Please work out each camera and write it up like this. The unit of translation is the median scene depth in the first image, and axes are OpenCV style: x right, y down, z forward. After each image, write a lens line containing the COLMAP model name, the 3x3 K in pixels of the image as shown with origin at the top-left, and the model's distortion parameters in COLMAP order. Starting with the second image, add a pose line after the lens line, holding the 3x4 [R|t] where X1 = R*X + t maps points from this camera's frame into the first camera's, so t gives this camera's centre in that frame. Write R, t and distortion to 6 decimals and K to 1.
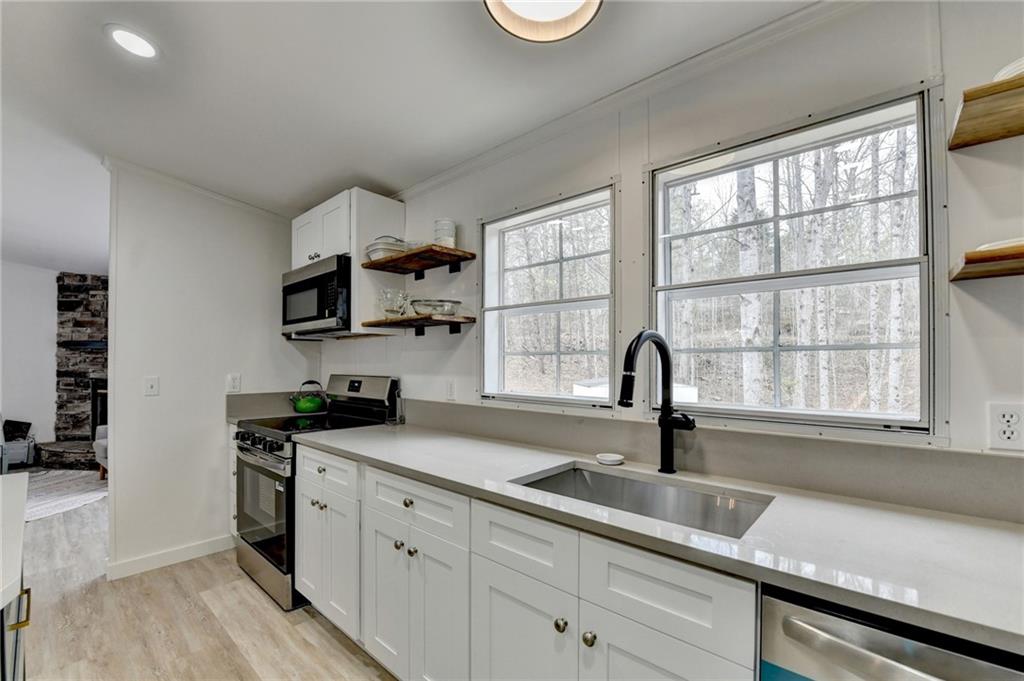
lens RADIAL K [[424.0, 0, 500.1], [0, 424.0, 357.9], [0, 0, 1]] dist [-0.017373, -0.001567]
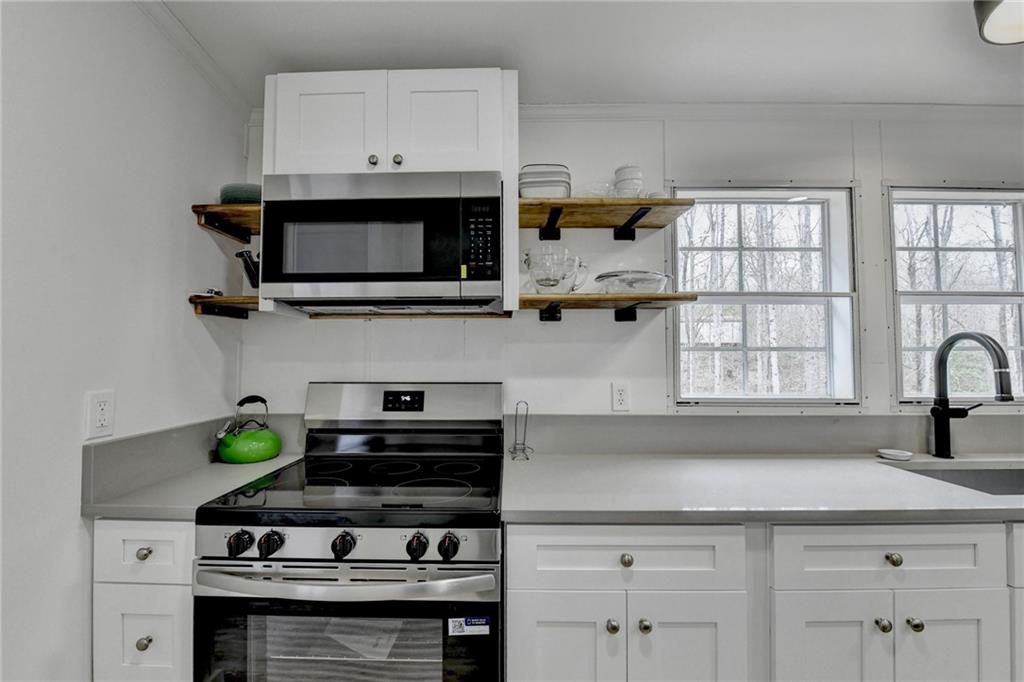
lens RADIAL K [[382.3, 0, 512.2], [0, 382.3, 345.8], [0, 0, 1]] dist [-0.019747, -0.000094]
pose [[0.759537, 0.024184, 0.650015, -0.743149], [-0.007644, 0.999571, -0.028257, 0.007294], [-0.650419, 0.016494, 0.759396, 0.662515]]
